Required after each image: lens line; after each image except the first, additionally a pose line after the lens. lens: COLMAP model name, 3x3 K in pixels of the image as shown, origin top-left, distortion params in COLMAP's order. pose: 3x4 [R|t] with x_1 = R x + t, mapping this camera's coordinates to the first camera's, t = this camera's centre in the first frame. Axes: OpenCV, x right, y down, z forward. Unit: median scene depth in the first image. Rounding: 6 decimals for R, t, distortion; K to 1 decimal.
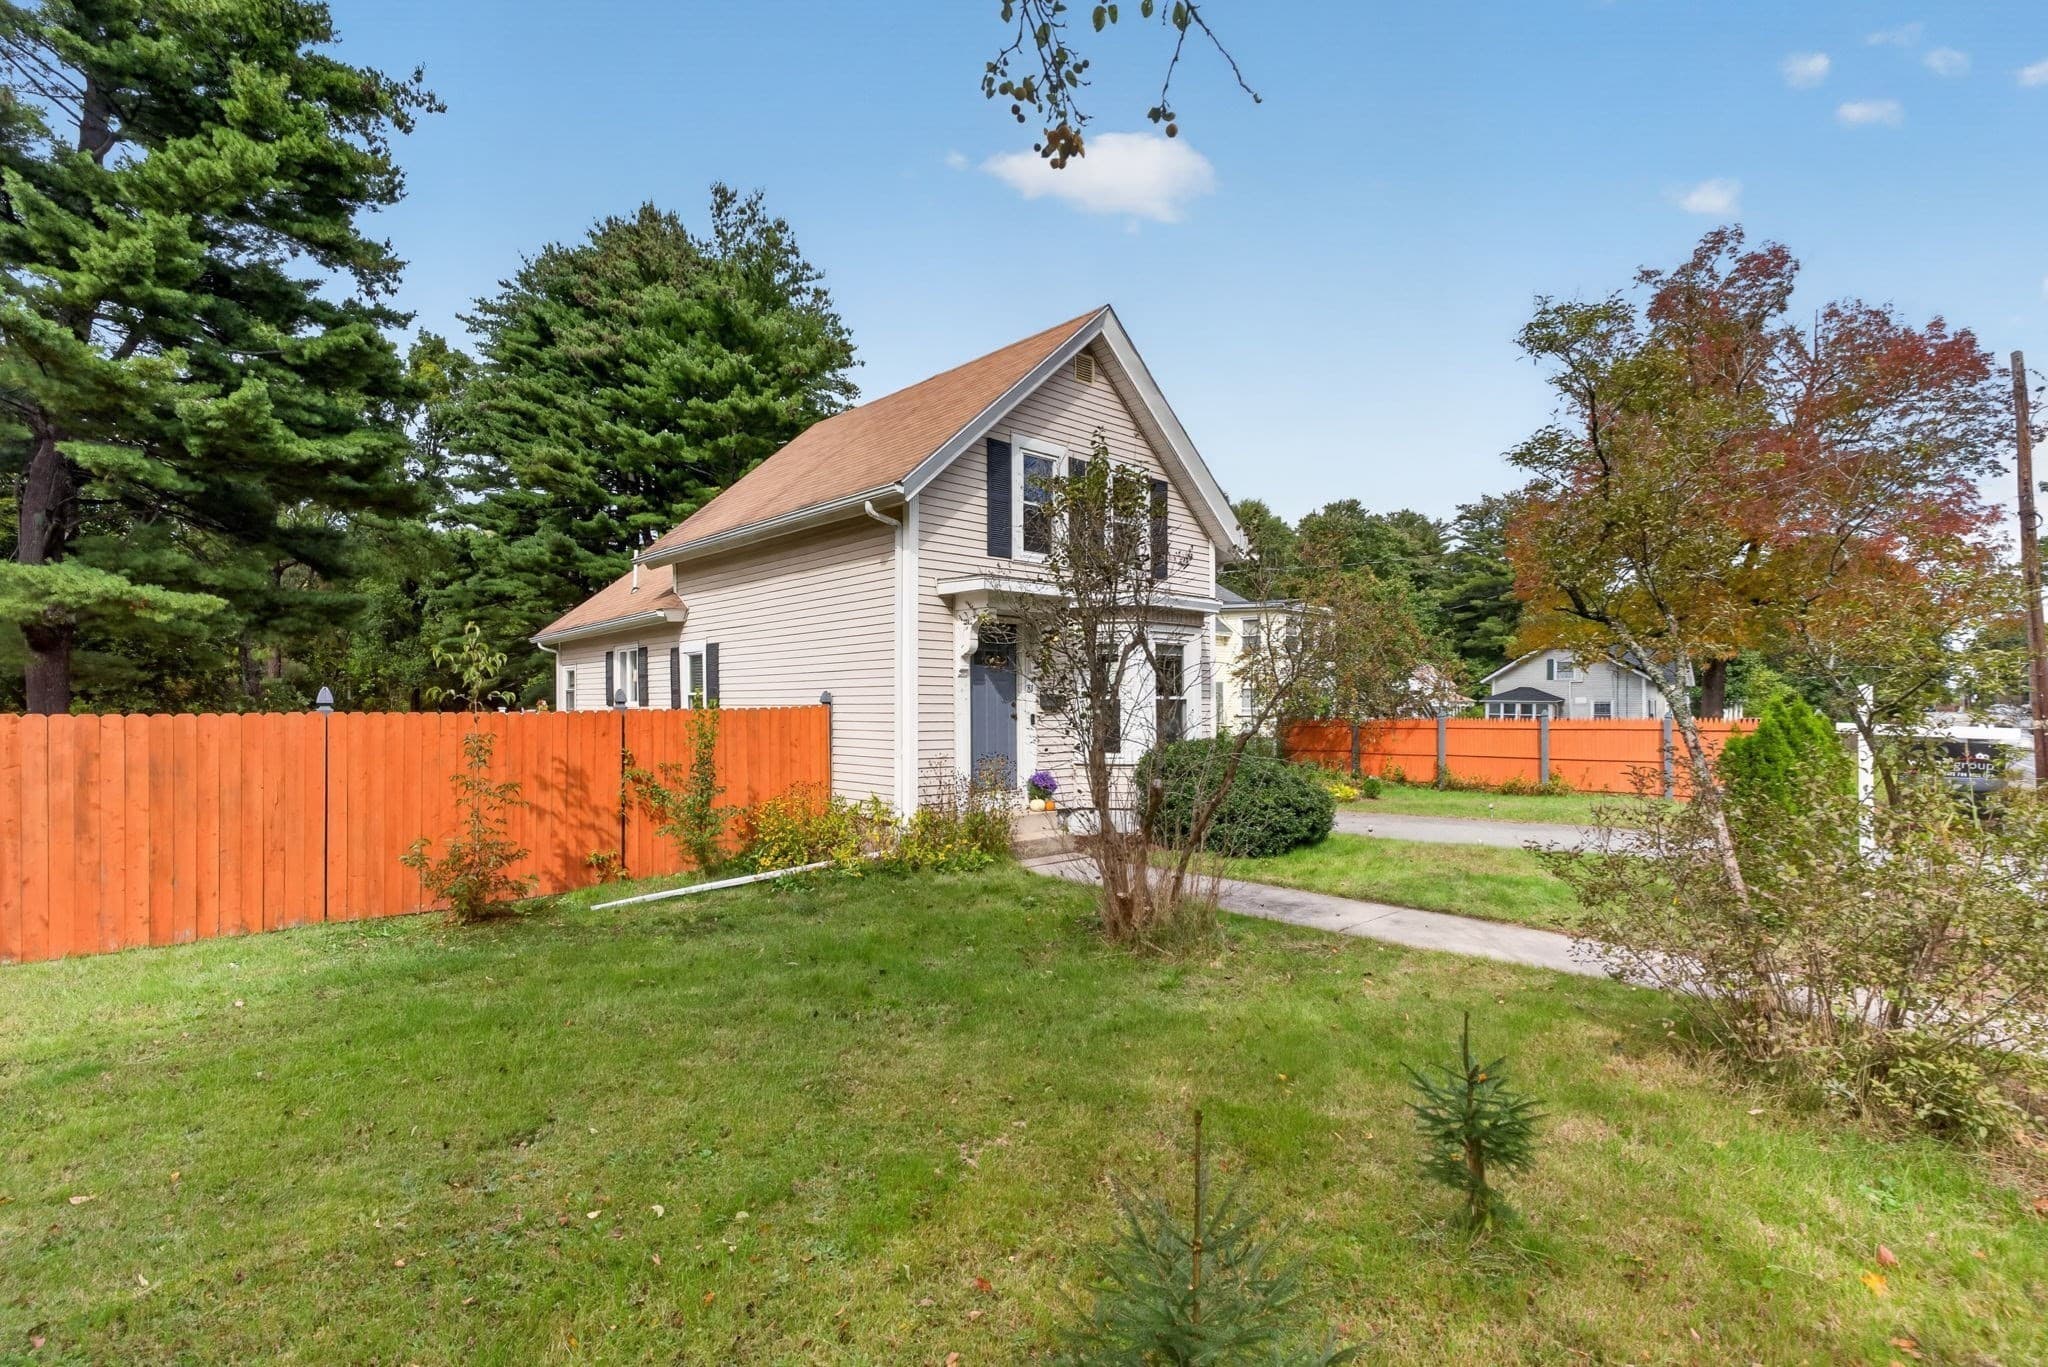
lens RADIAL K [[917.8, 0, 1024.9], [0, 917.8, 676.6], [0, 0, 1]] dist [-0.002242, 0.000324]
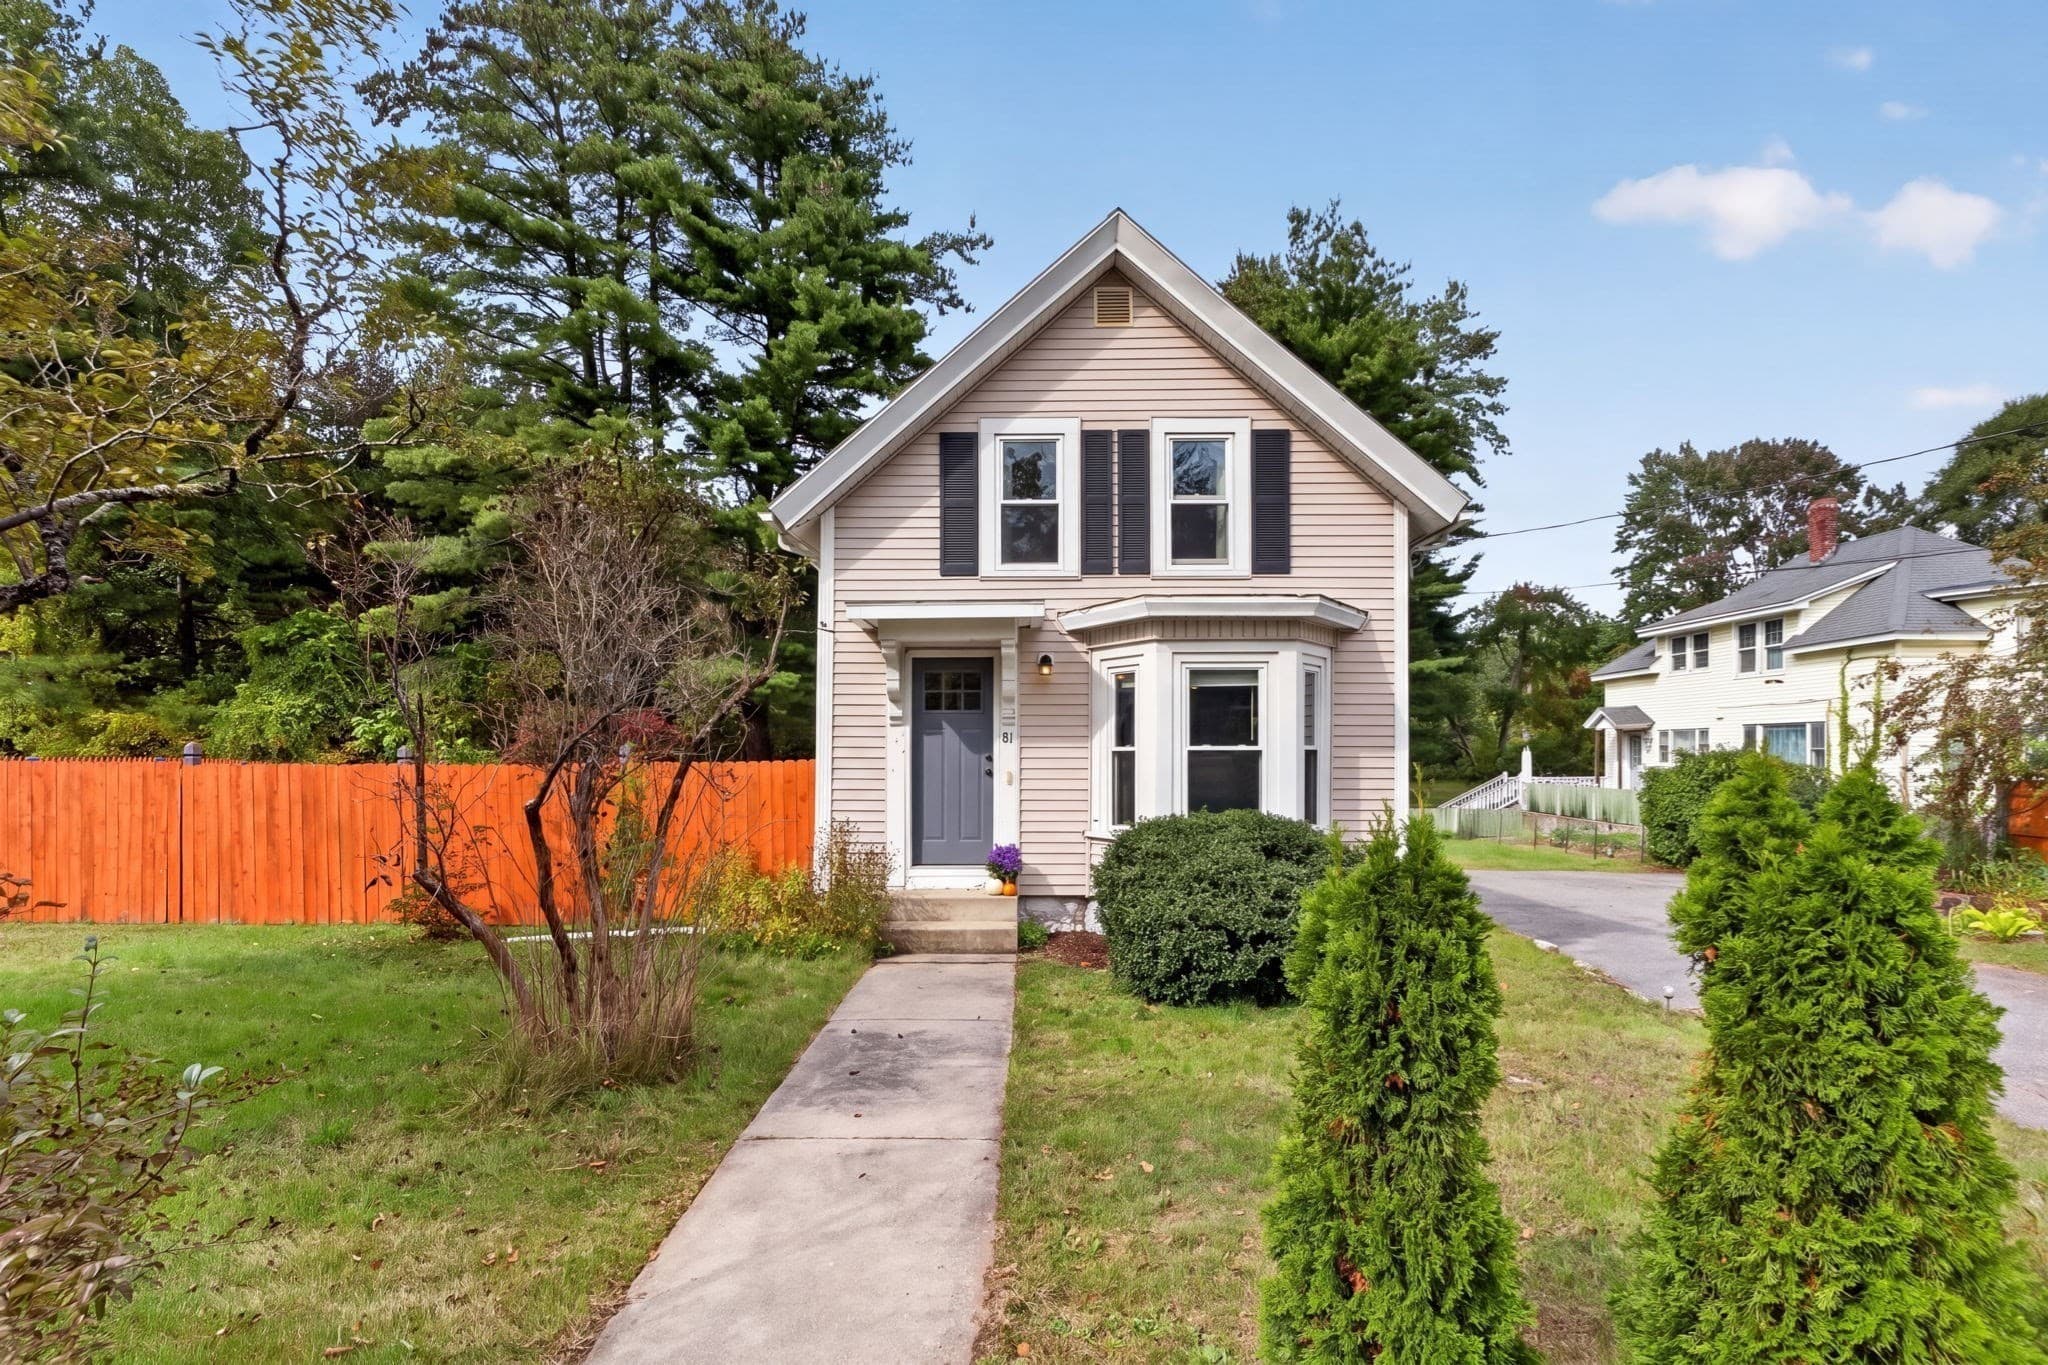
lens RADIAL K [[932.1, 0, 1079.4], [0, 932.1, 739.4], [0, 0, 1]] dist [-0.001319, 0.000039]
pose [[0.737076, -0.009746, -0.675739, 0.579236], [0.022882, 0.999683, 0.010541, 0.007071], [0.675422, -0.023232, 0.737065, 0.443165]]
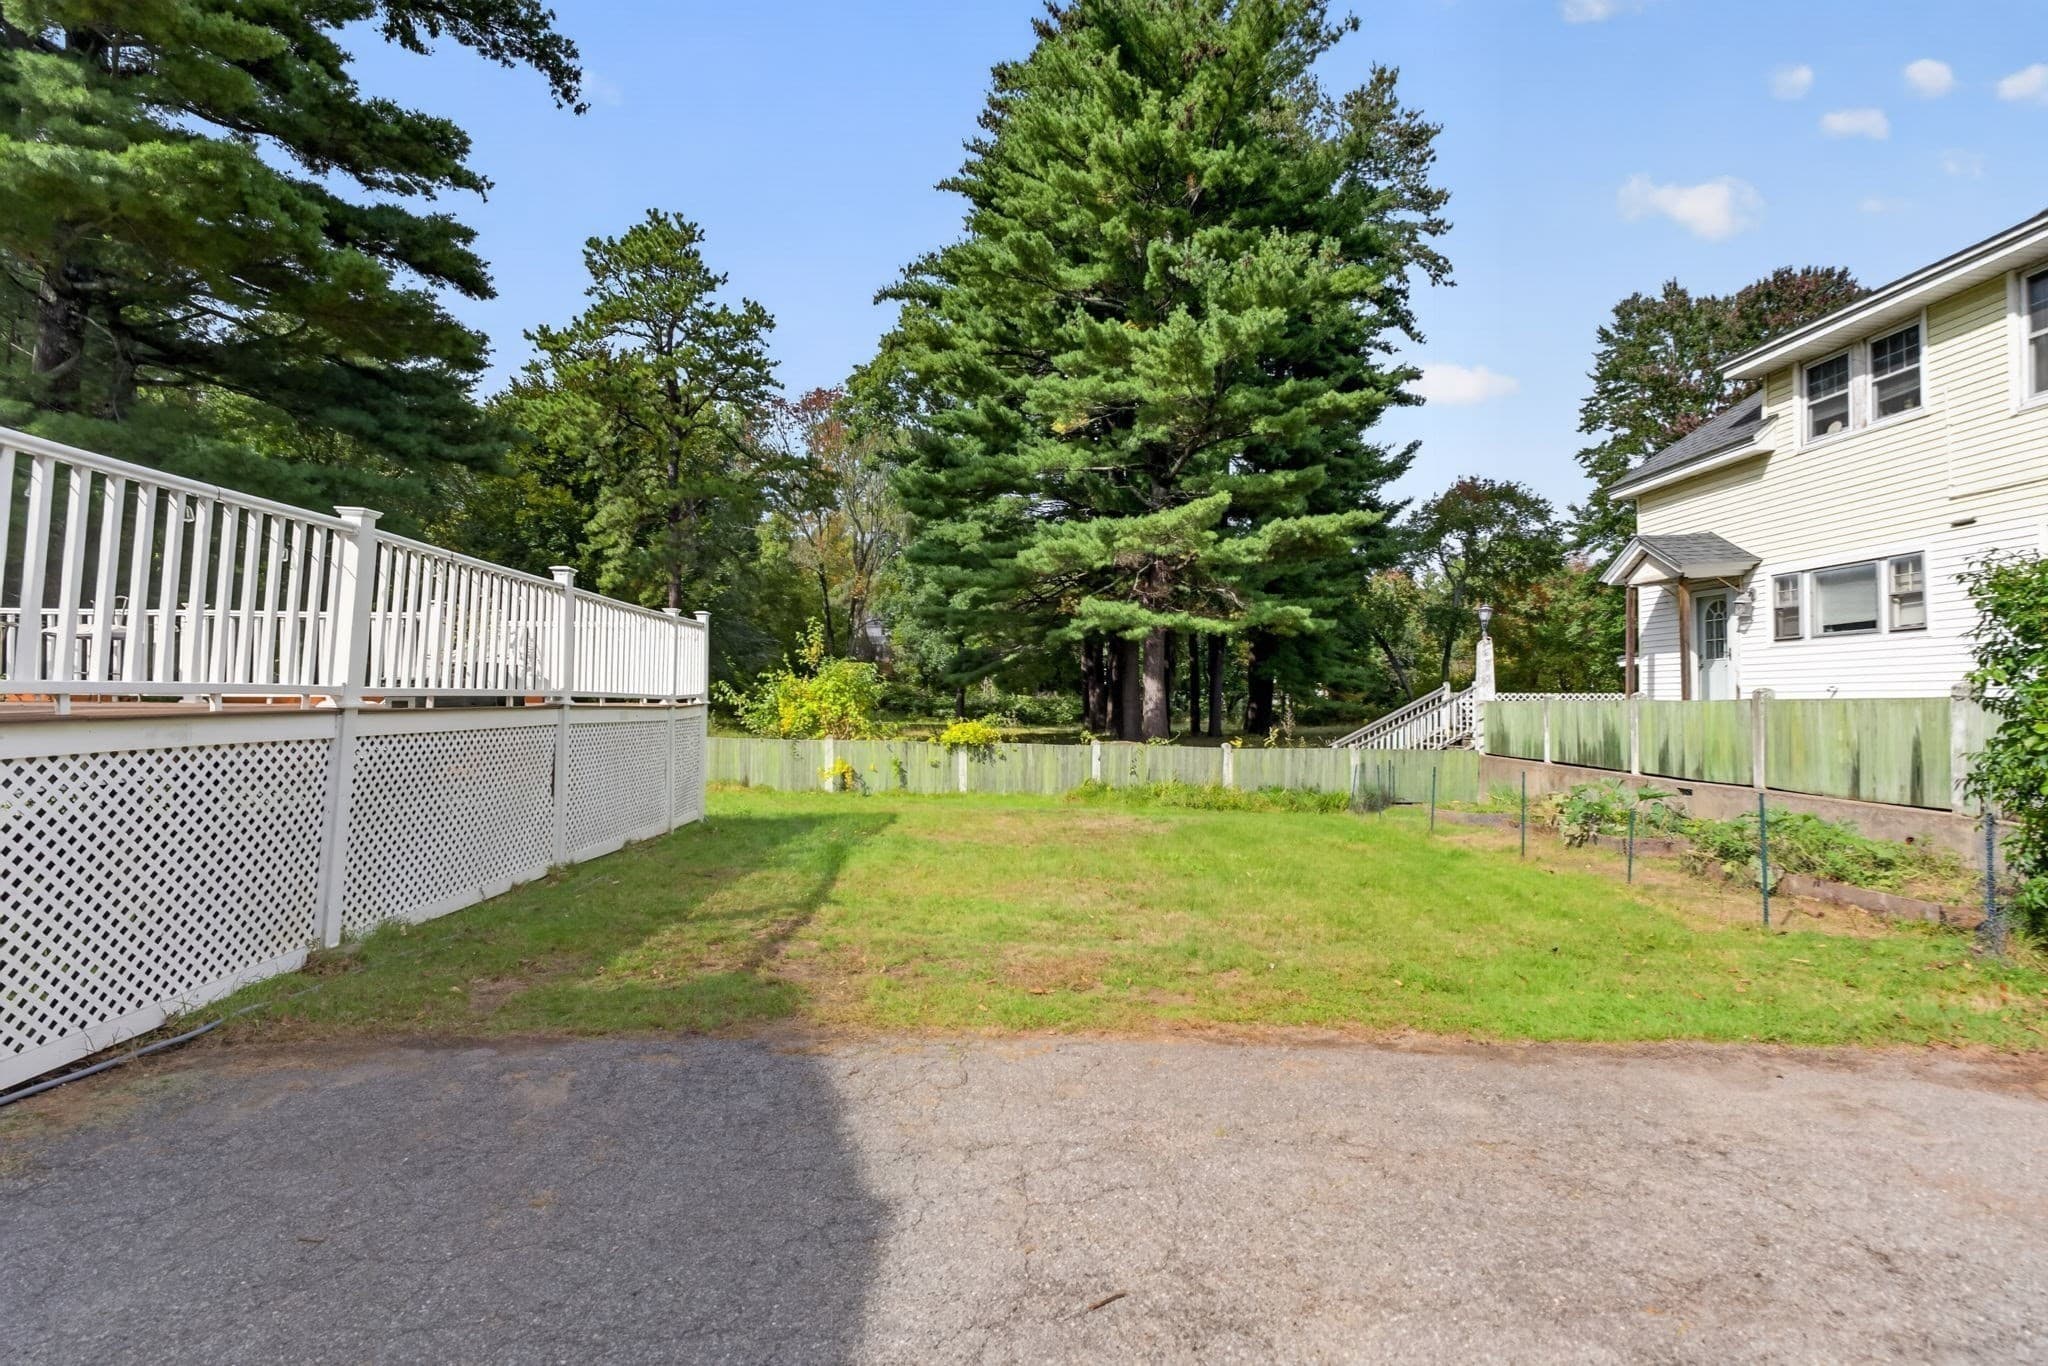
lens RADIAL K [[917.8, 0, 1024.9], [0, 917.8, 676.1], [0, 0, 1]] dist [-0.002242, 0.000324]
pose [[0.745025, -0.021074, -0.666704, 0.079211], [0.010644, 0.999749, -0.019707, 0.139225], [0.666952, 0.007586, 0.745062, 1.987008]]
